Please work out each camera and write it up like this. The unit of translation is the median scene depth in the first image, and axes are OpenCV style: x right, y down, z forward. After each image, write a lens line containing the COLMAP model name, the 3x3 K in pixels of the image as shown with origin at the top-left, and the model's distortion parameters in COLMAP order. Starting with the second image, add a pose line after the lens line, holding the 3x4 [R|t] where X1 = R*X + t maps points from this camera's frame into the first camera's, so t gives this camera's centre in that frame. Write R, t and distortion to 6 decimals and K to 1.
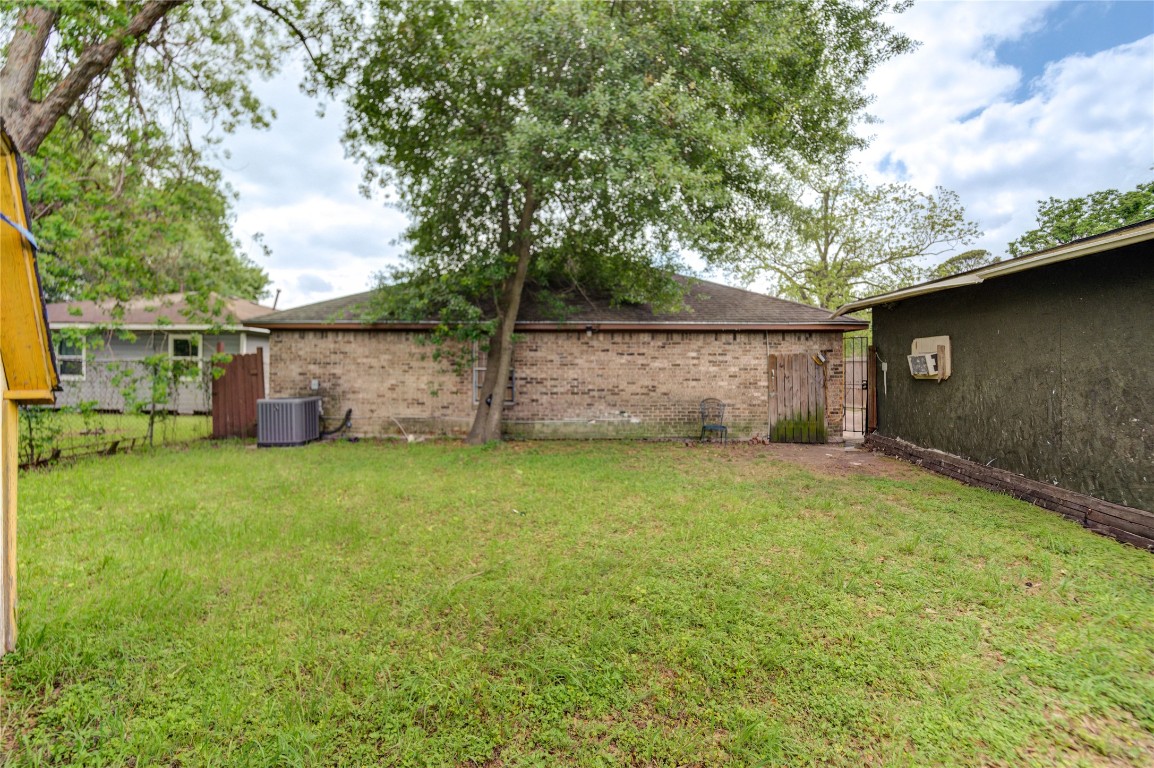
lens RADIAL K [[474.1, 0, 567.4], [0, 474.1, 378.6], [0, 0, 1]] dist [-0.006982, -0.000099]
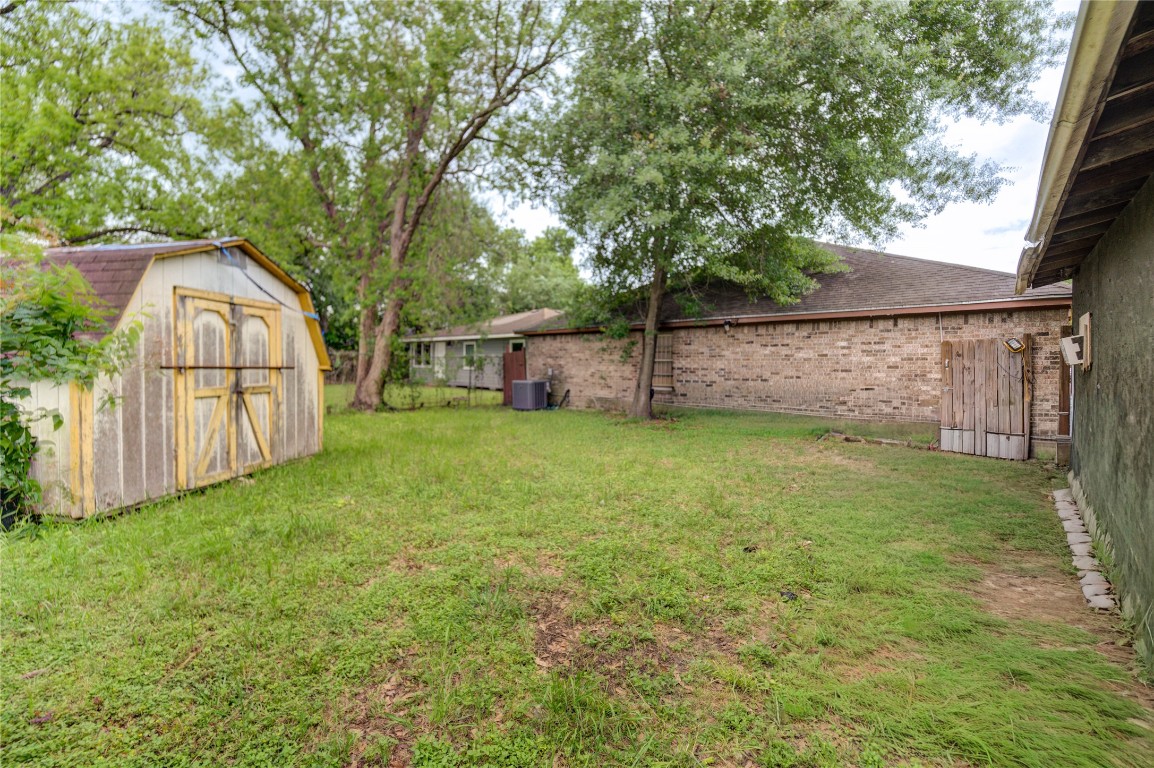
lens RADIAL K [[474.1, 0, 567.4], [0, 474.1, 378.6], [0, 0, 1]] dist [-0.006982, -0.000099]
pose [[0.757225, 0.019428, -0.652865, 0.466767], [-0.009751, 0.999782, 0.018441, 0.006306], [0.653081, -0.007598, 0.757250, -0.072850]]
